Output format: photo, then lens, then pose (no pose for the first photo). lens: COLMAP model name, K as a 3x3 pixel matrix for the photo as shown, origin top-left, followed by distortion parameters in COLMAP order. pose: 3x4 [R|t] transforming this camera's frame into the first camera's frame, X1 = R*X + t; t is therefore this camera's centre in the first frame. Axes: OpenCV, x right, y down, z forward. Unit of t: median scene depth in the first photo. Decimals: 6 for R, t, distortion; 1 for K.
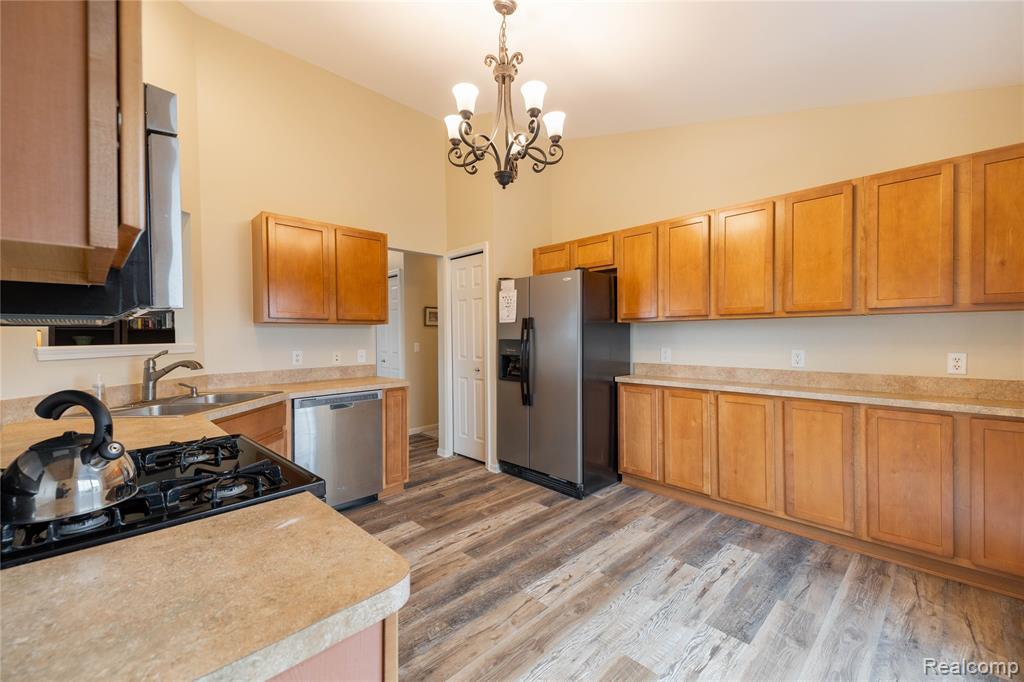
lens RADIAL K [[415.0, 0, 513.2], [0, 415.0, 340.1], [0, 0, 1]] dist [0.057249, -0.022037]
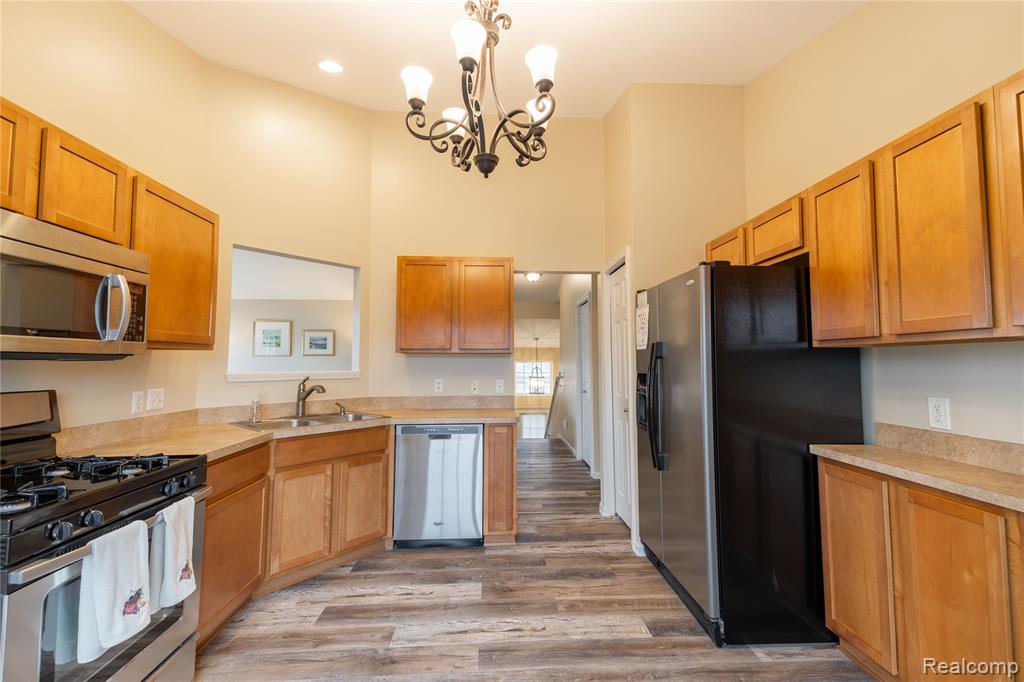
lens RADIAL K [[428.6, 0, 513.8], [0, 428.6, 340.7], [0, 0, 1]] dist [0.060972, -0.024280]
pose [[0.754075, -0.026280, -0.656262, 0.366257], [-0.014475, 0.998291, -0.056610, -0.012889], [0.656629, 0.052188, 0.752406, 0.314799]]
